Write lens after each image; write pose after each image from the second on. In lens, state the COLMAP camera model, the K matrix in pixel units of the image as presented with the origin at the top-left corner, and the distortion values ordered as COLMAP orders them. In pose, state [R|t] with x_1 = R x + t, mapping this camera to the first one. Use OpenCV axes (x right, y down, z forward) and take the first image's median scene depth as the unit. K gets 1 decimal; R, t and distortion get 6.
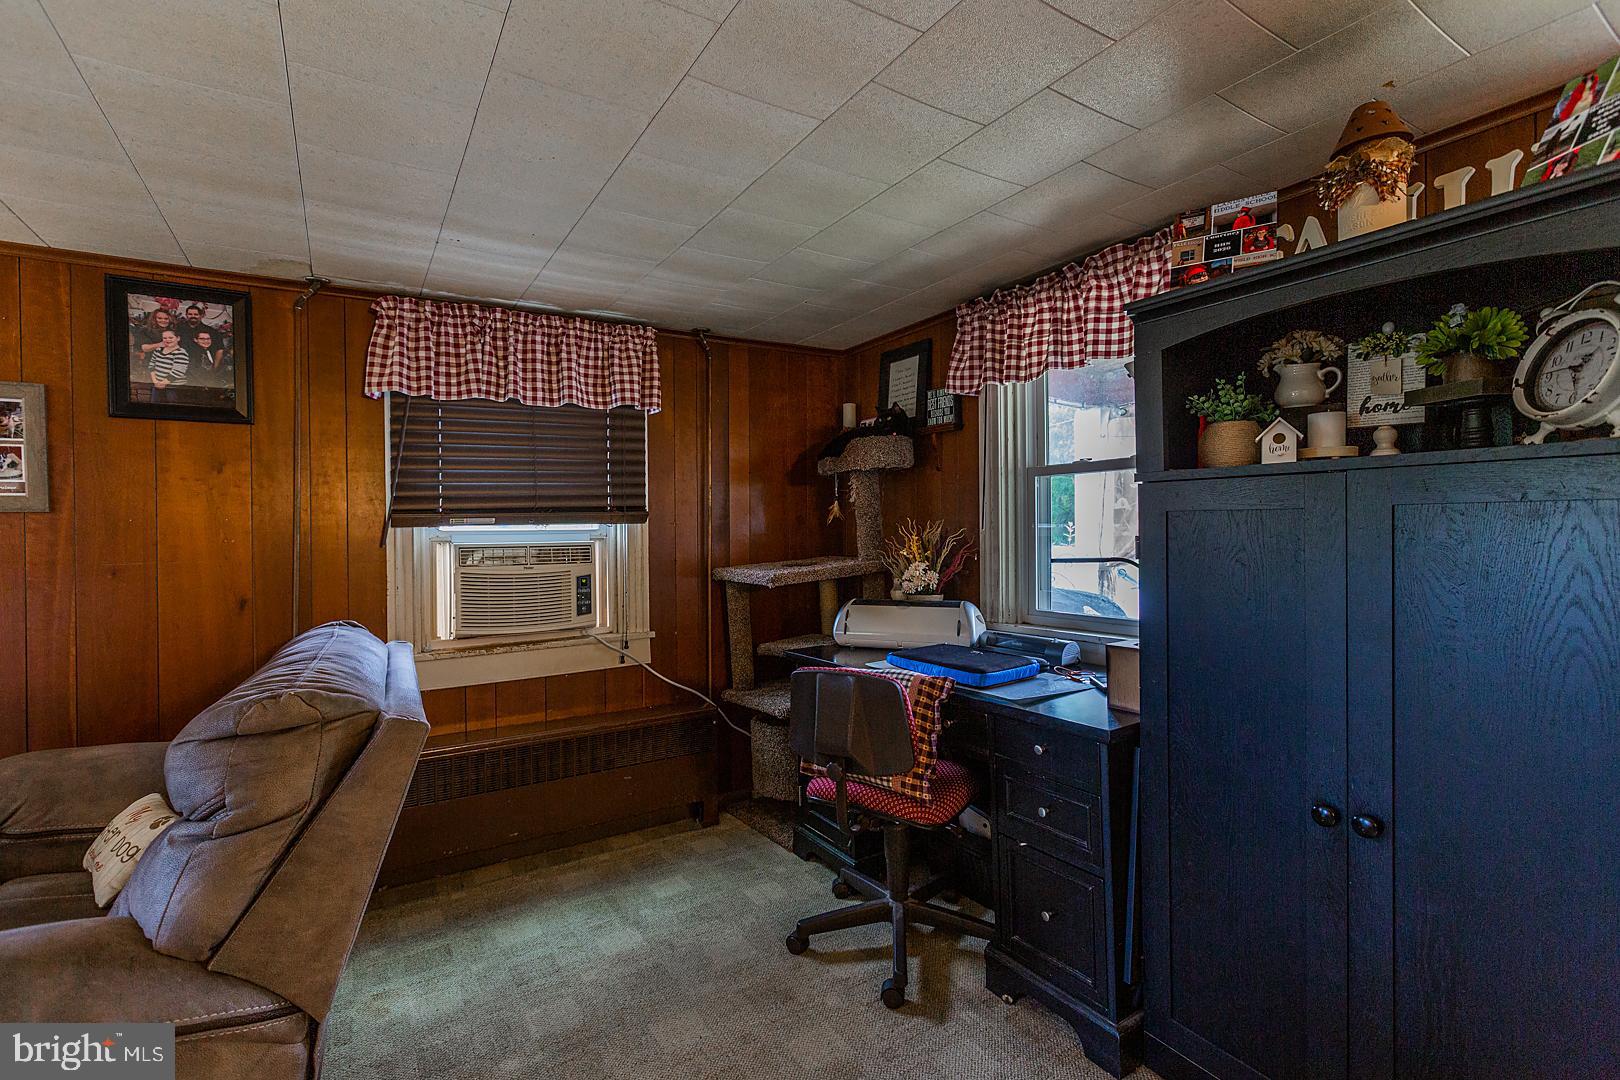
lens RADIAL K [[727.3, 0, 788.9], [0, 727.3, 532.3], [0, 0, 1]] dist [-0.000118, -0.000780]
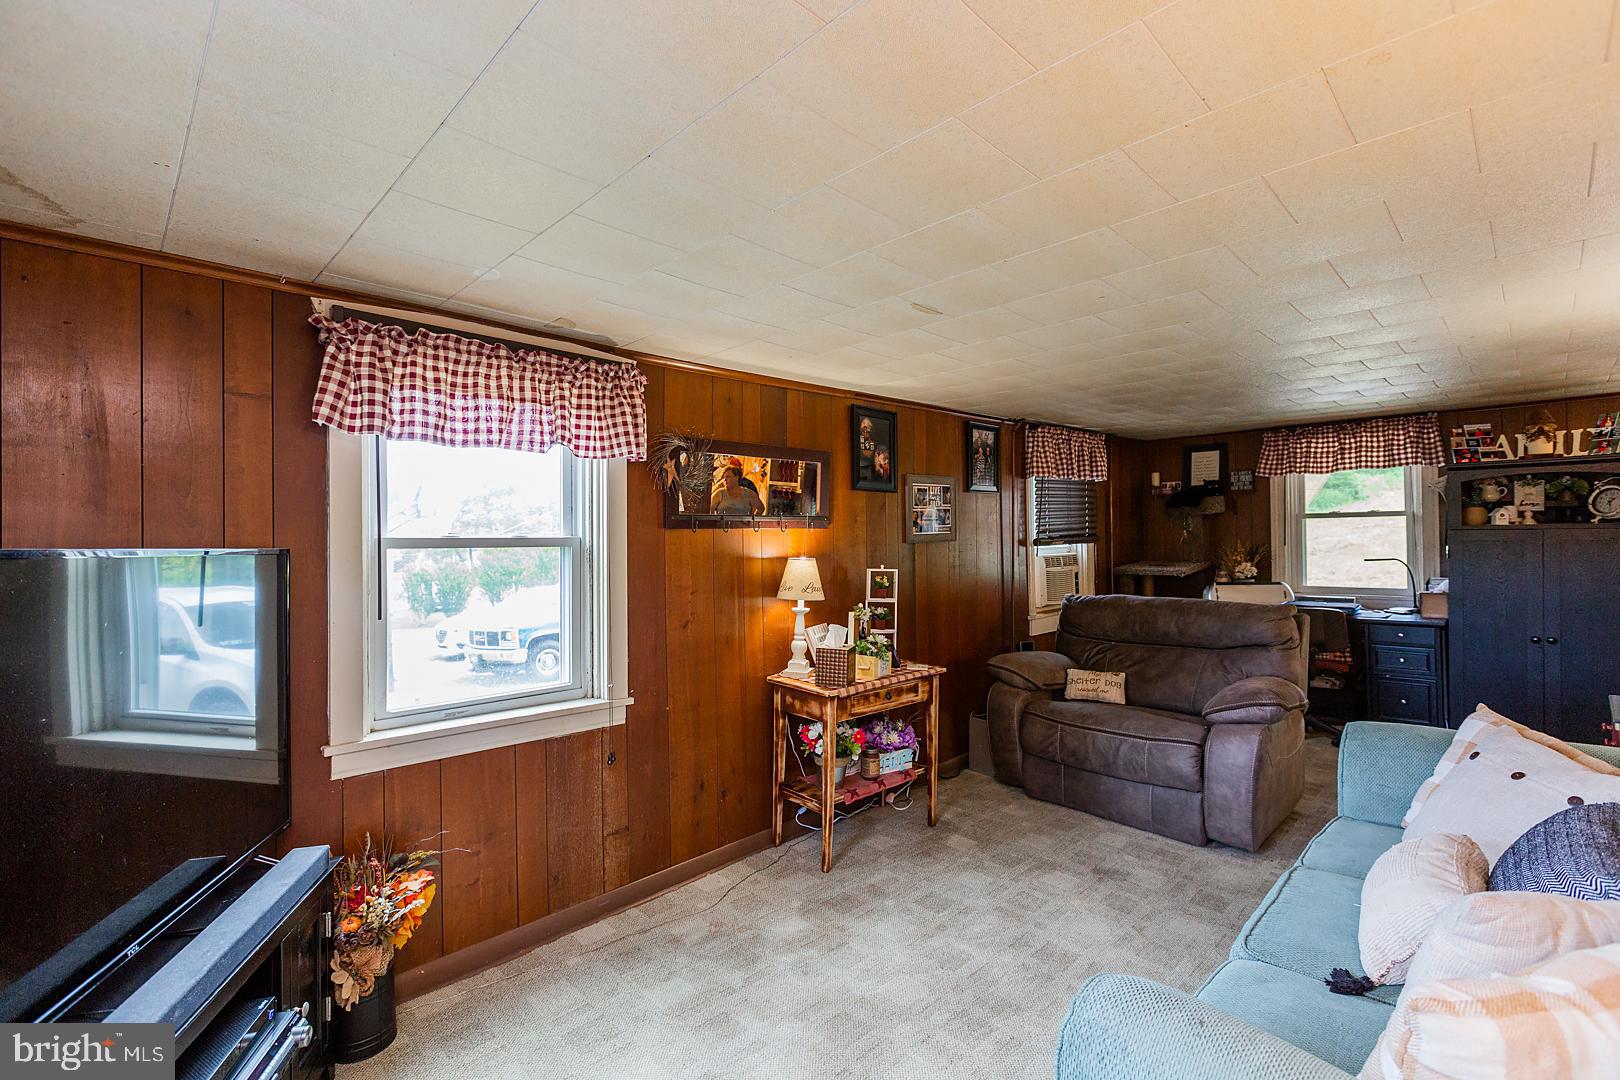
lens RADIAL K [[727.3, 0, 788.9], [0, 727.3, 532.3], [0, 0, 1]] dist [-0.000118, -0.000780]
pose [[0.977810, -0.001142, 0.209492, -2.425982], [0.004120, 0.999897, -0.013776, -0.031531], [-0.209455, 0.014333, 0.977713, -1.093935]]
